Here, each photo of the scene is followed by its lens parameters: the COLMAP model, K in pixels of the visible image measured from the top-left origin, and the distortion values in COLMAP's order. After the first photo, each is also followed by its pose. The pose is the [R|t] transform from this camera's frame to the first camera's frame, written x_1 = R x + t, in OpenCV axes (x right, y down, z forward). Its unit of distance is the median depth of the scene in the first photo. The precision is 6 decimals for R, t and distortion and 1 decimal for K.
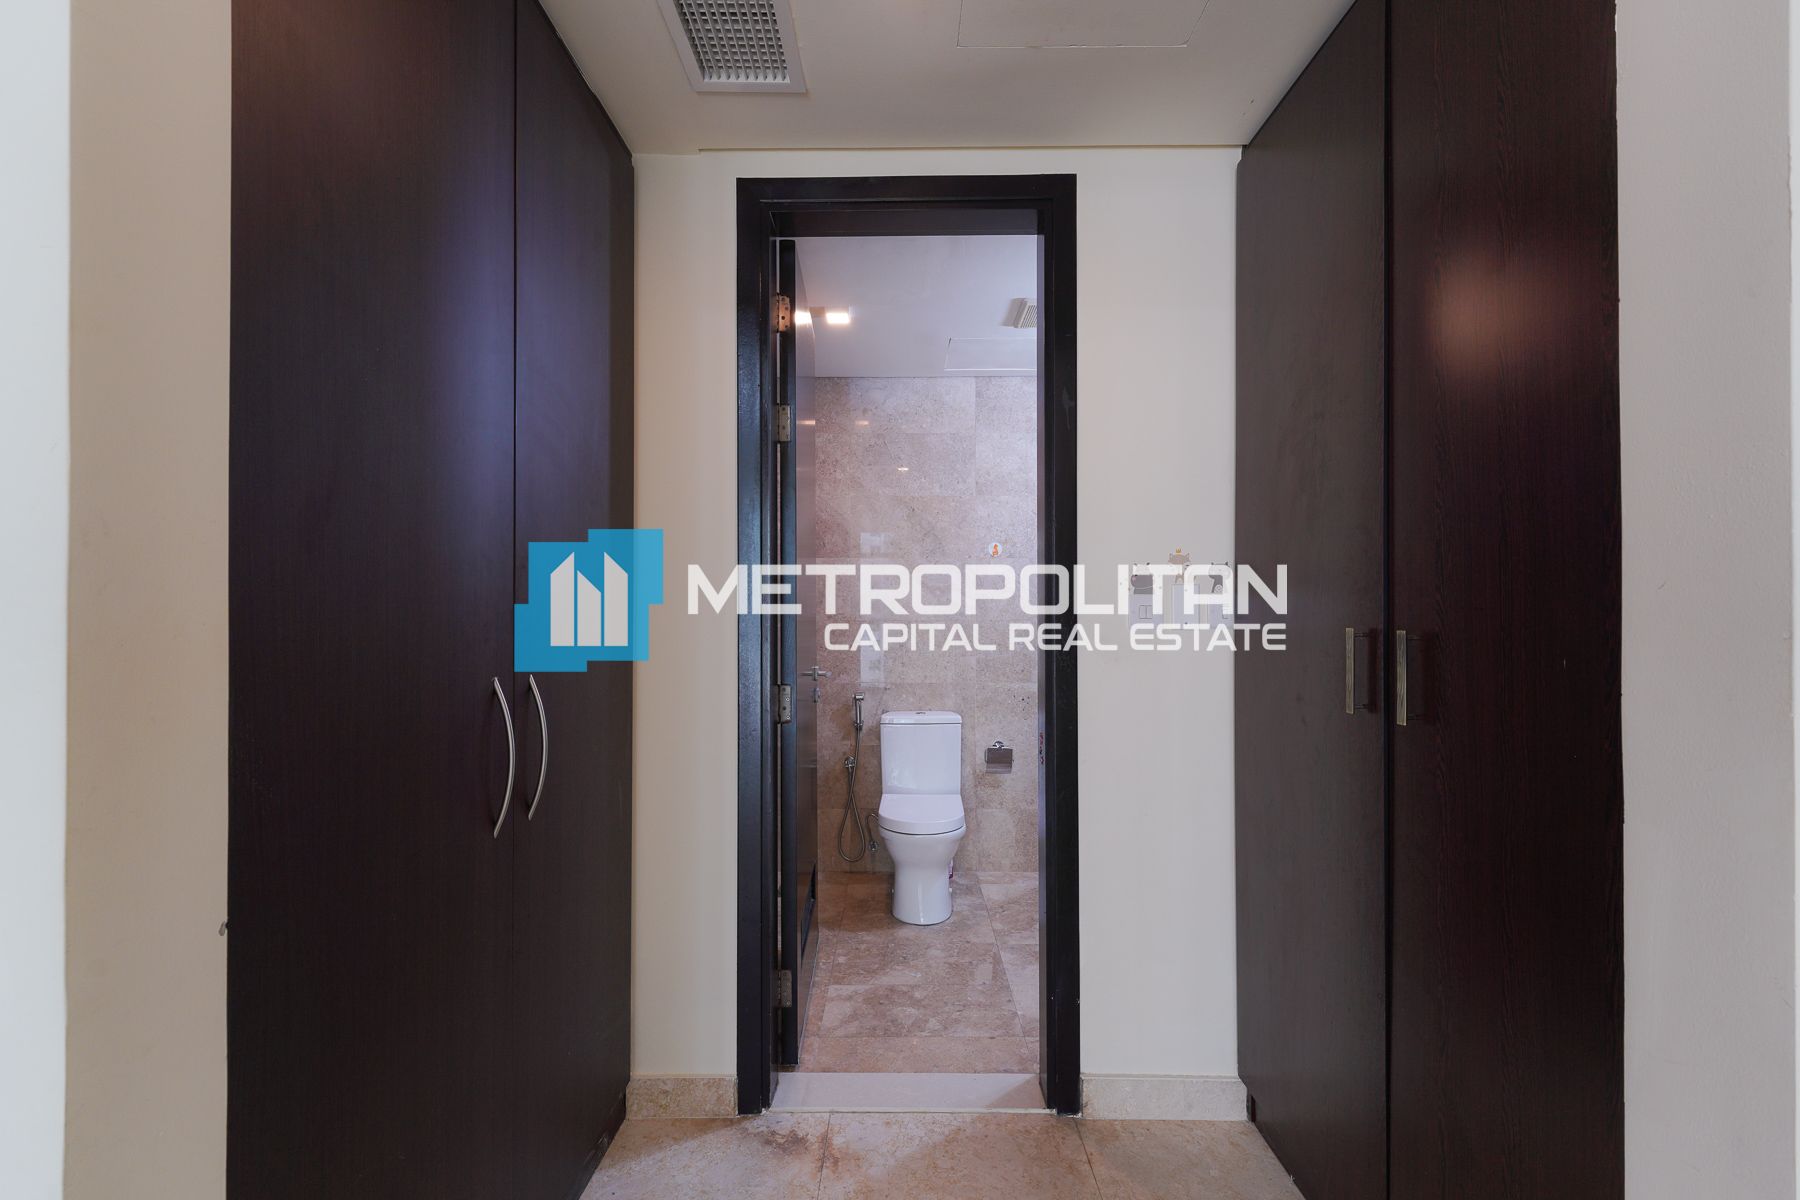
lens RADIAL K [[744.8, 0, 903.0], [0, 744.8, 615.8], [0, 0, 1]] dist [-0.031179, 0.000537]
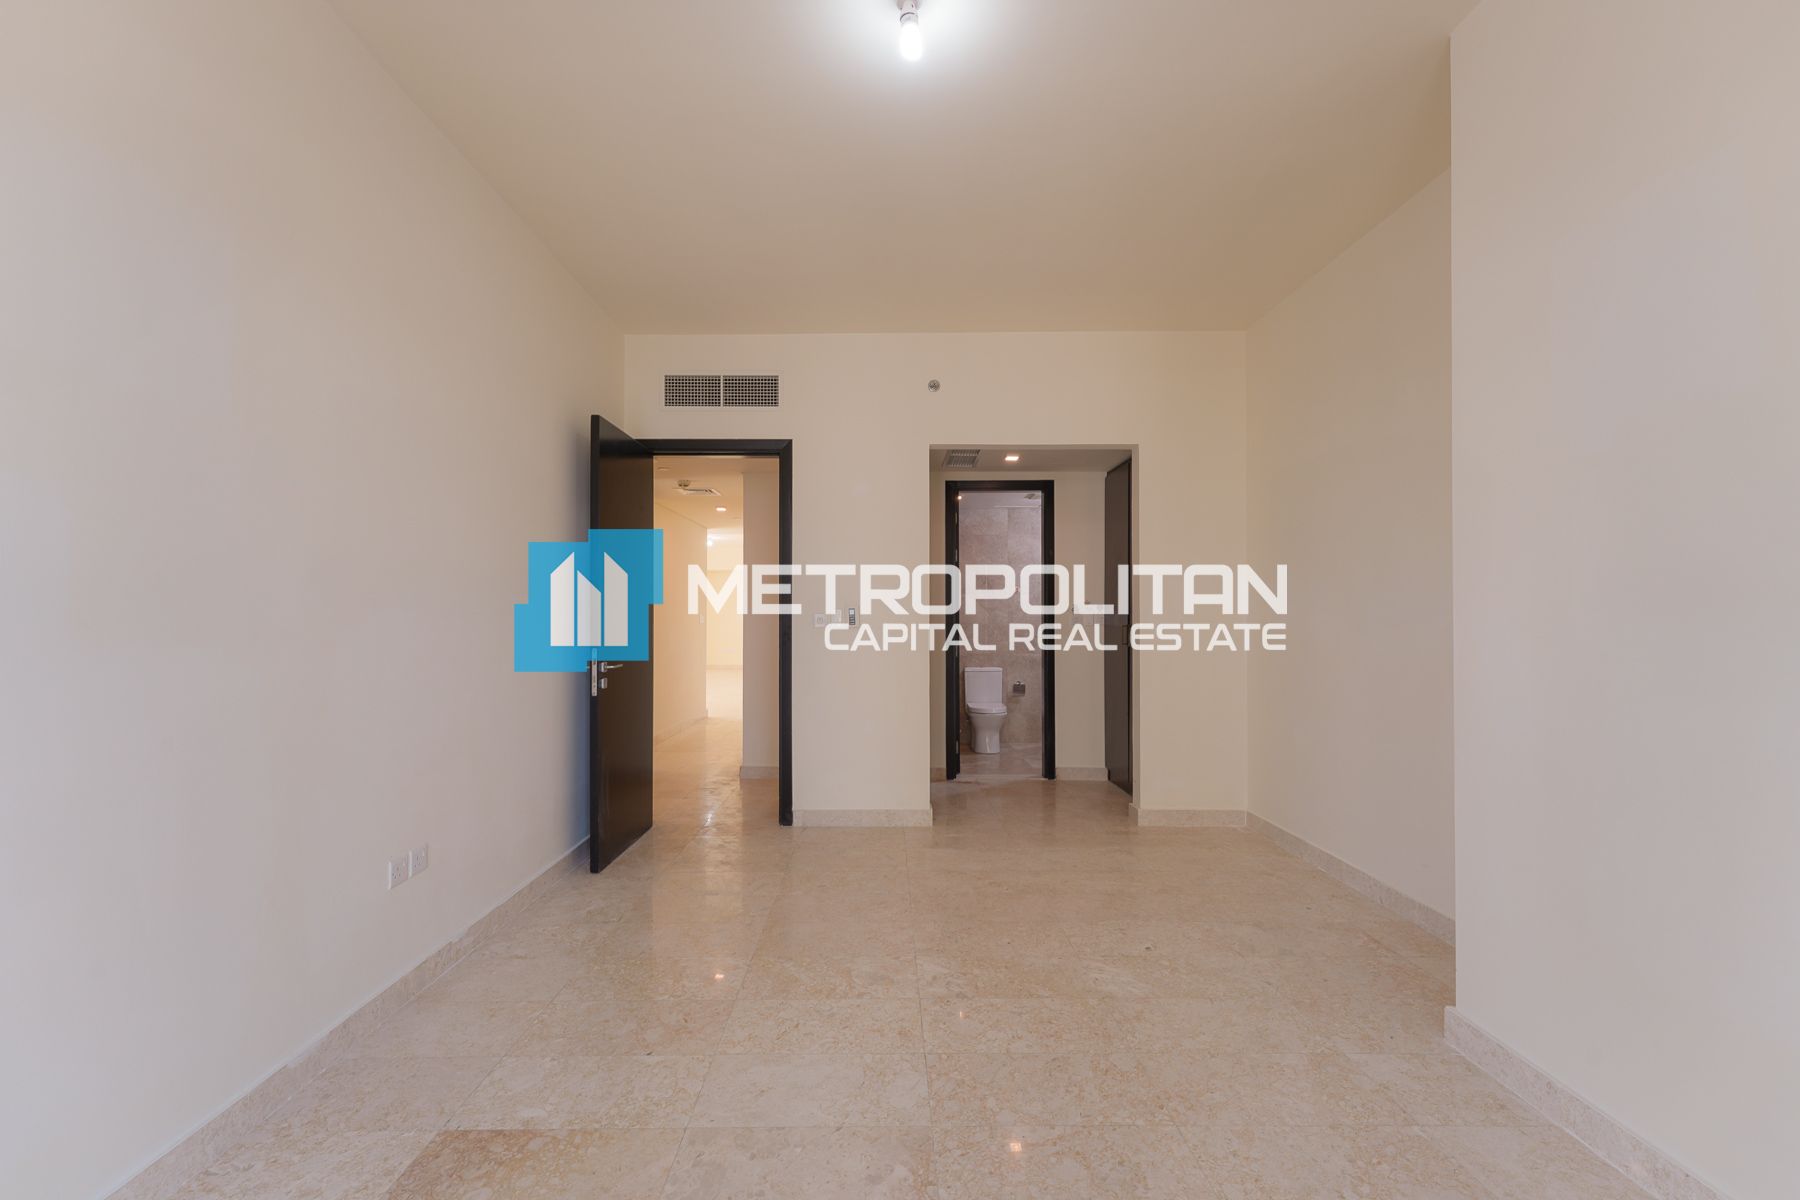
lens RADIAL K [[744.8, 0, 903.0], [0, 744.8, 615.8], [0, 0, 1]] dist [-0.031179, 0.000537]
pose [[0.999875, 0.000726, 0.015798, -0.277684], [-0.000739, 0.999999, 0.000821, -0.017264], [-0.015798, -0.000833, 0.999875, -1.306901]]
